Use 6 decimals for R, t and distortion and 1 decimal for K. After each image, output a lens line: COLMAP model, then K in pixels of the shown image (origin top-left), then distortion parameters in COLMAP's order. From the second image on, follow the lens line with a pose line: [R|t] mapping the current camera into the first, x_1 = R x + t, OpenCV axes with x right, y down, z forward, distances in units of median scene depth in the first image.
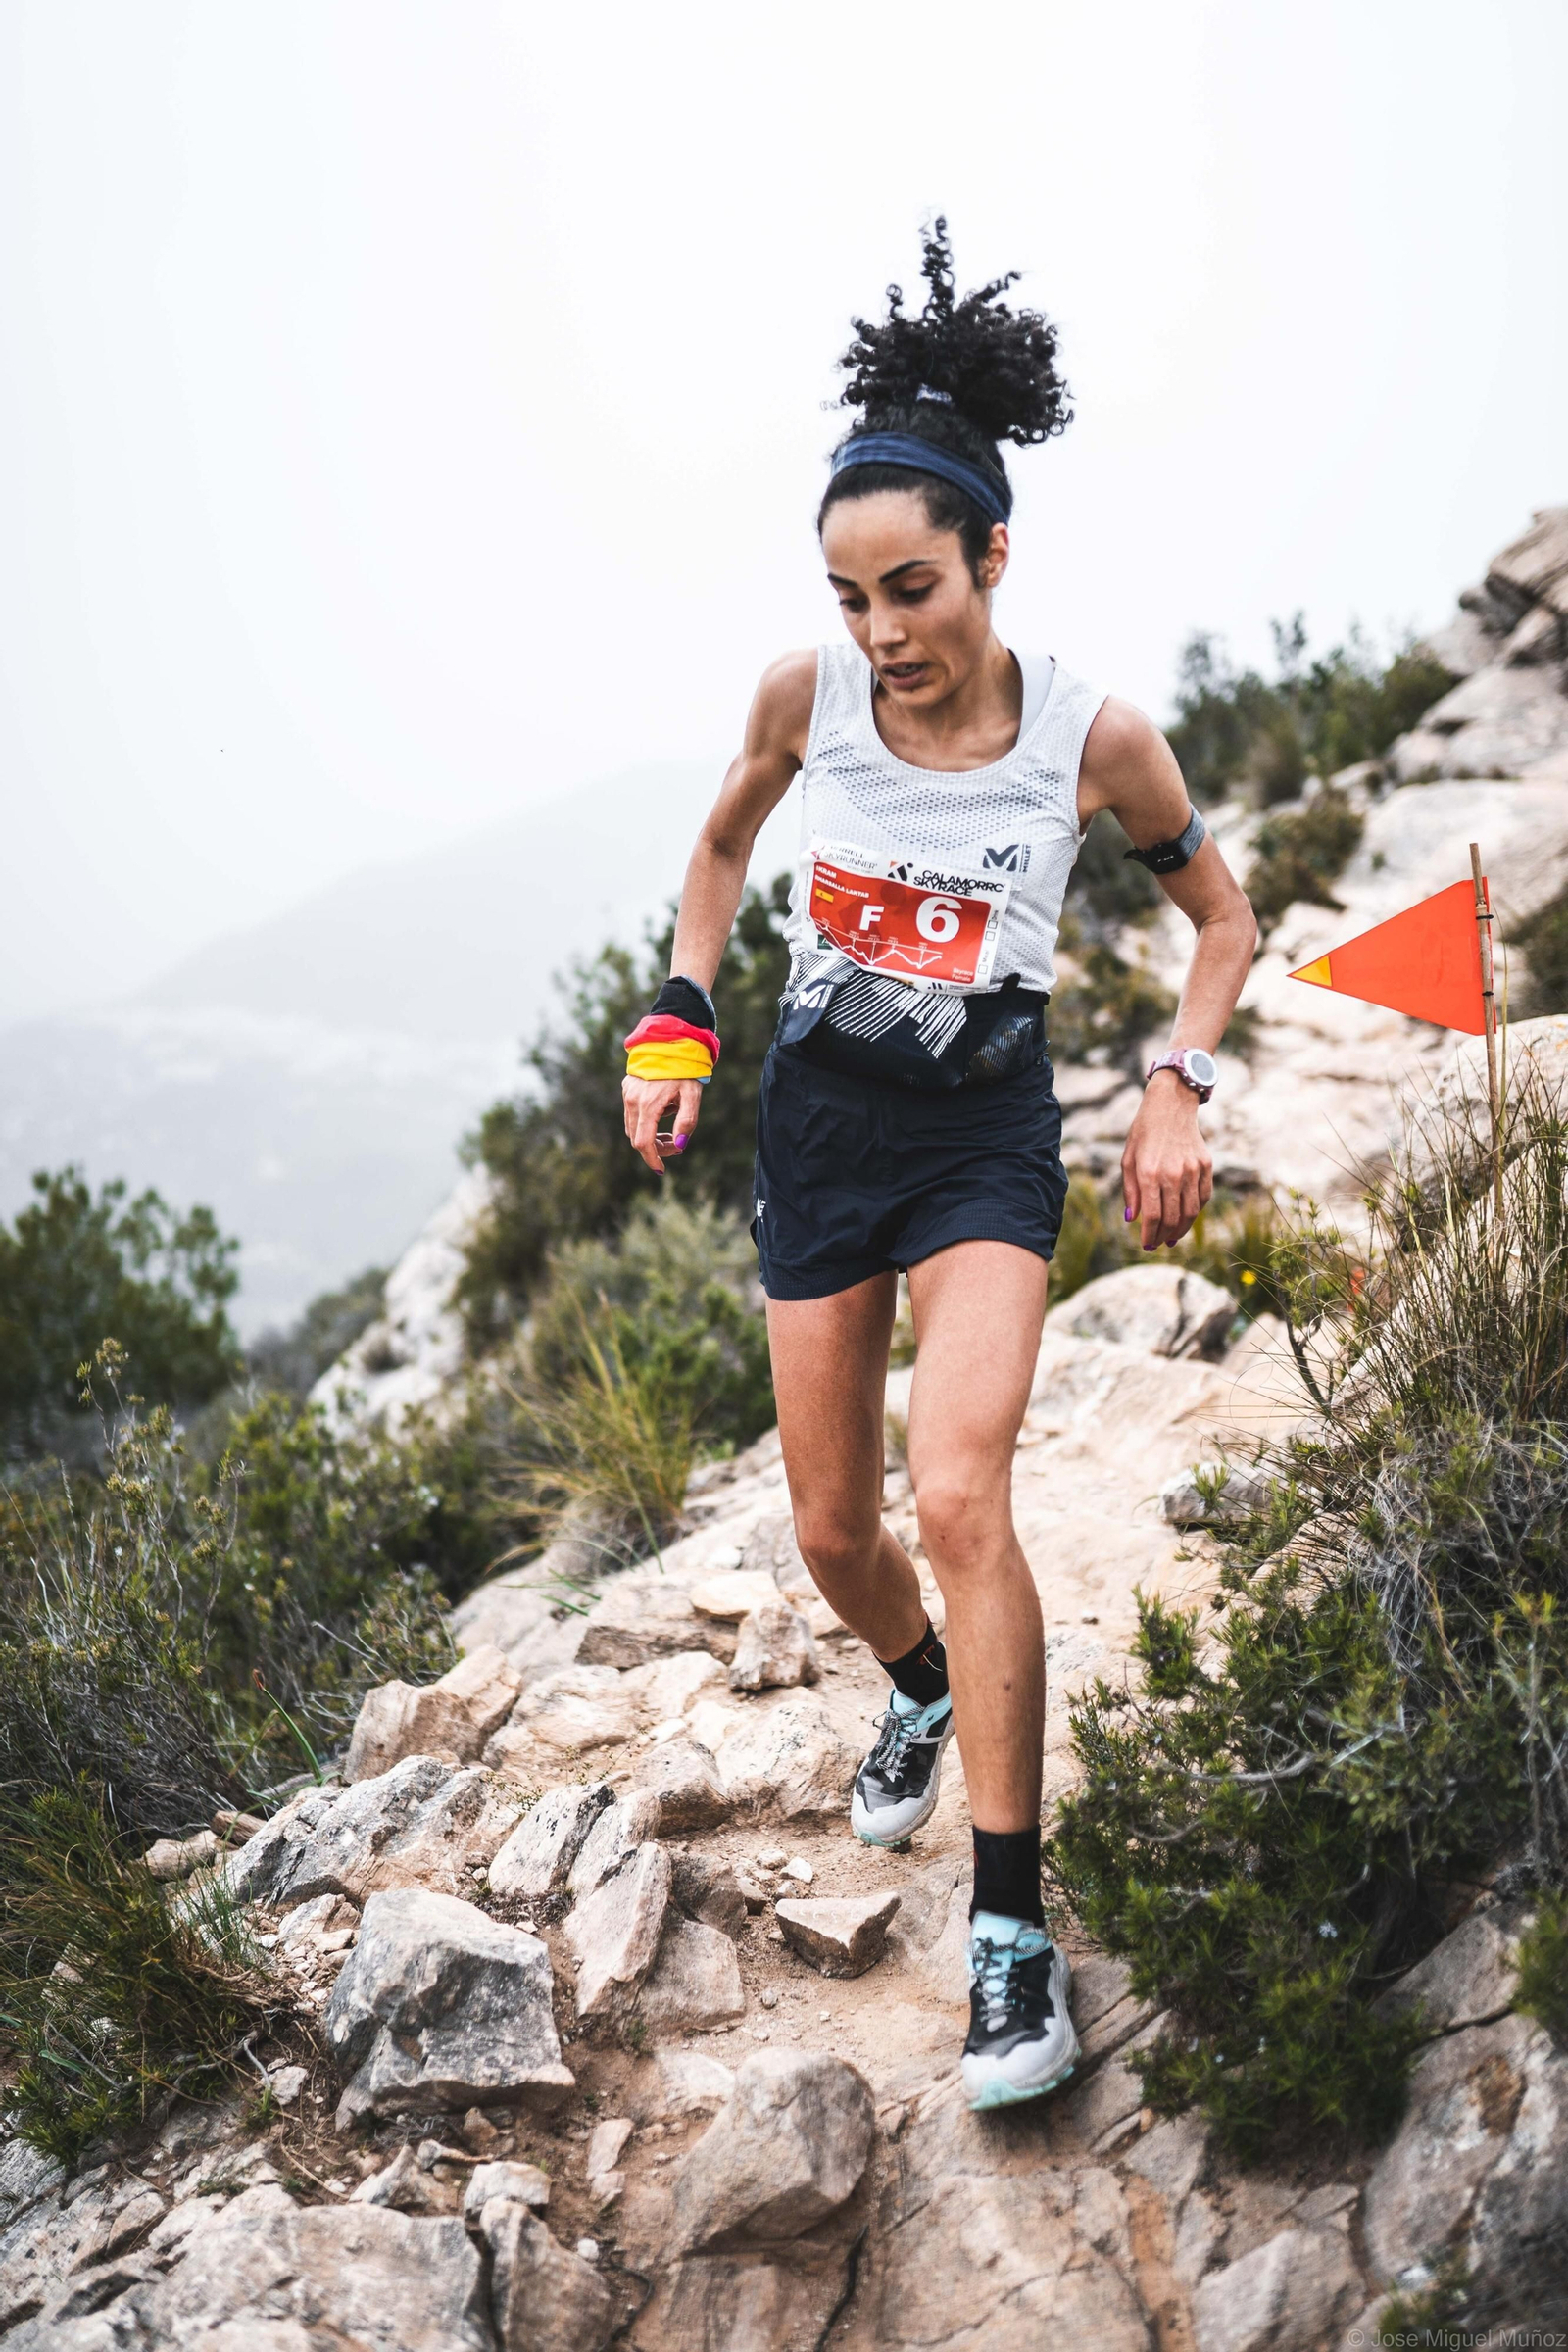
lens RADIAL K [[2254.0, 0, 762.9], [0, 2254.0, 1204.3], [0, 0, 1]] dist [-0.037451, 0.000000]
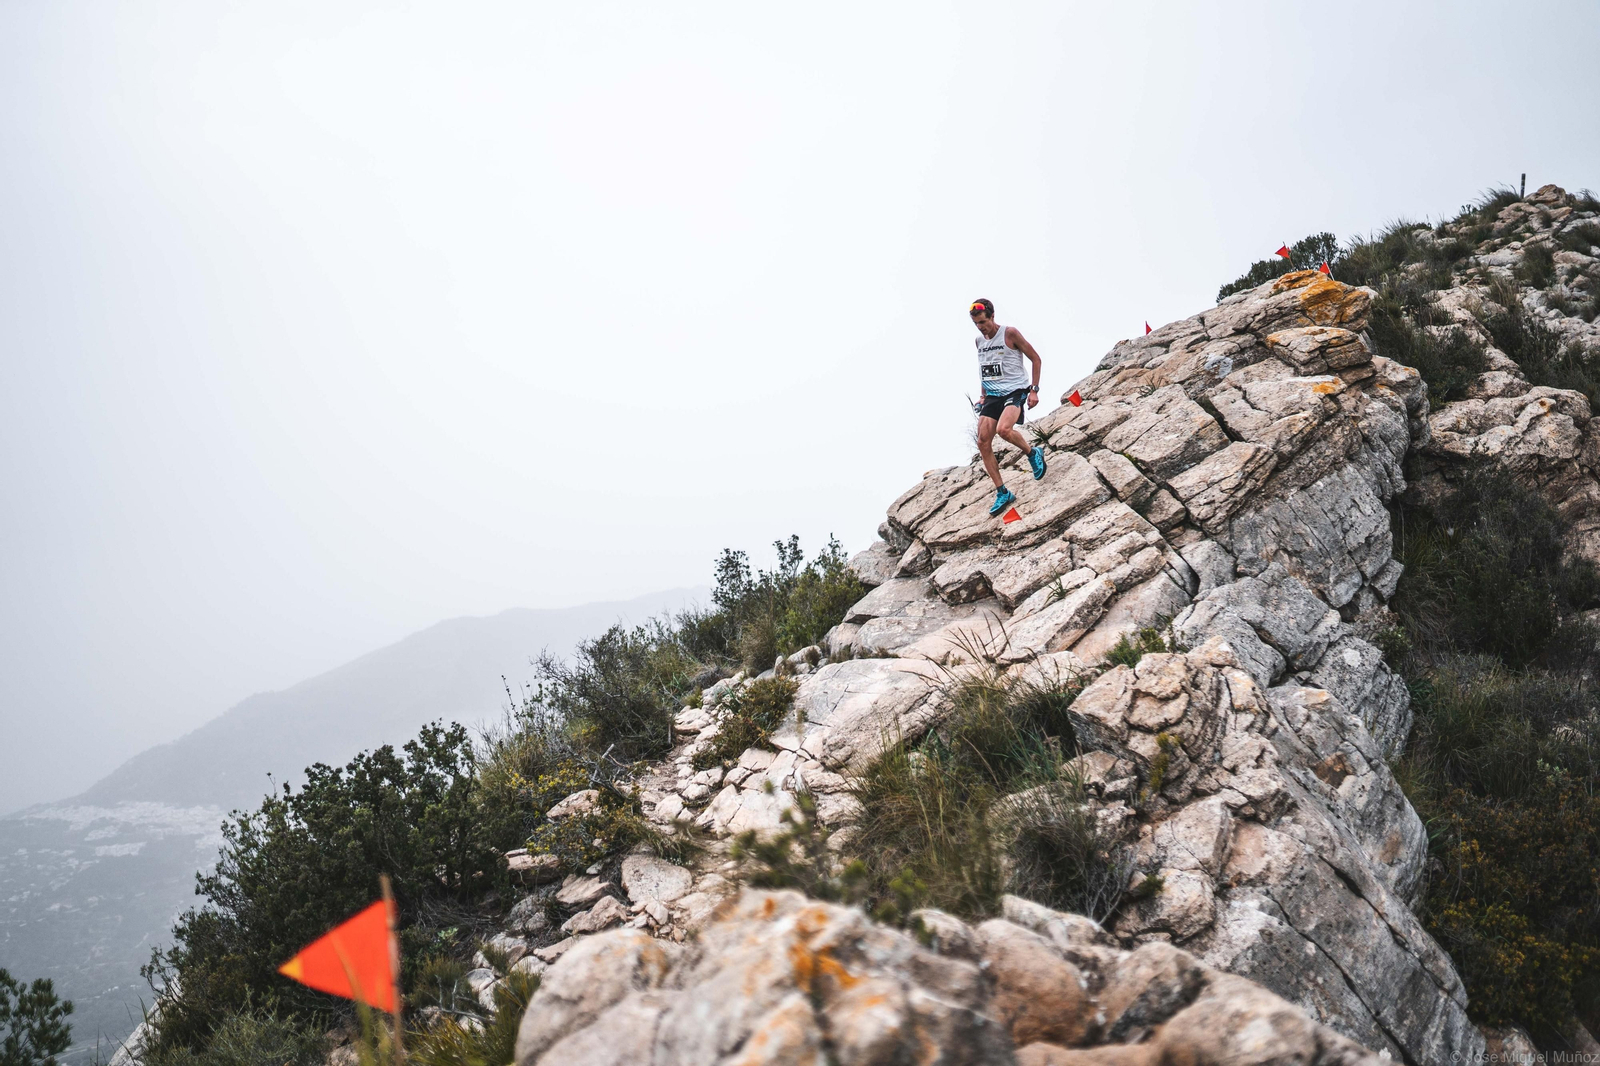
lens RADIAL K [[1533.4, 0, 780.9], [0, 1533.4, 517.2], [0, 0, 1]] dist [-0.037451, 0.000000]
pose [[0.986633, -0.025317, 0.160982, 0.099418], [0.065157, 0.966745, -0.247302, -0.029195], [-0.149367, 0.254486, 0.955472, -0.009379]]
